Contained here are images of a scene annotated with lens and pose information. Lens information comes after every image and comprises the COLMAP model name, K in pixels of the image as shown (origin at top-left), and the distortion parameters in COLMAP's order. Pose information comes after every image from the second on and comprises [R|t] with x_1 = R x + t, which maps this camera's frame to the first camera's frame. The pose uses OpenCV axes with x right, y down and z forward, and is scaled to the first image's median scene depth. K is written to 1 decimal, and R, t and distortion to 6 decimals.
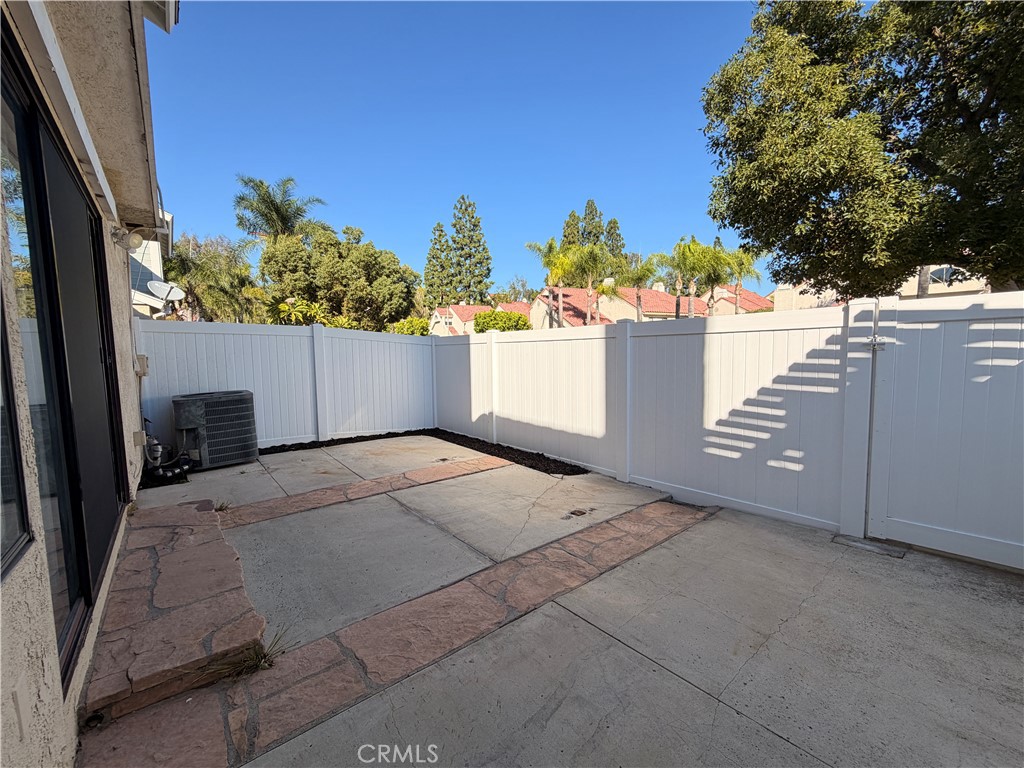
lens RADIAL K [[408.9, 0, 507.7], [0, 408.9, 383.9], [0, 0, 1]] dist [-0.001220, 0.000423]
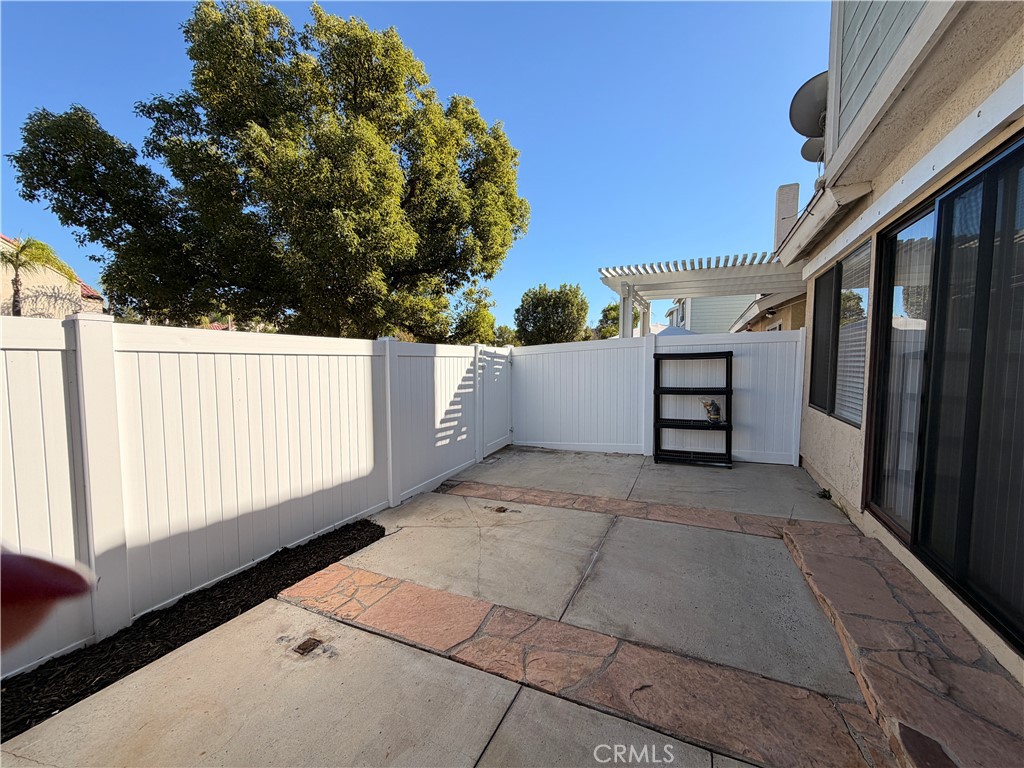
lens RADIAL K [[408.9, 0, 507.7], [0, 408.9, 383.9], [0, 0, 1]] dist [-0.001220, 0.000423]
pose [[-0.419334, -0.031260, 0.907294, -0.908279], [0.080541, 0.994185, 0.071478, -0.123480], [-0.904252, 0.103047, -0.414378, 1.486969]]
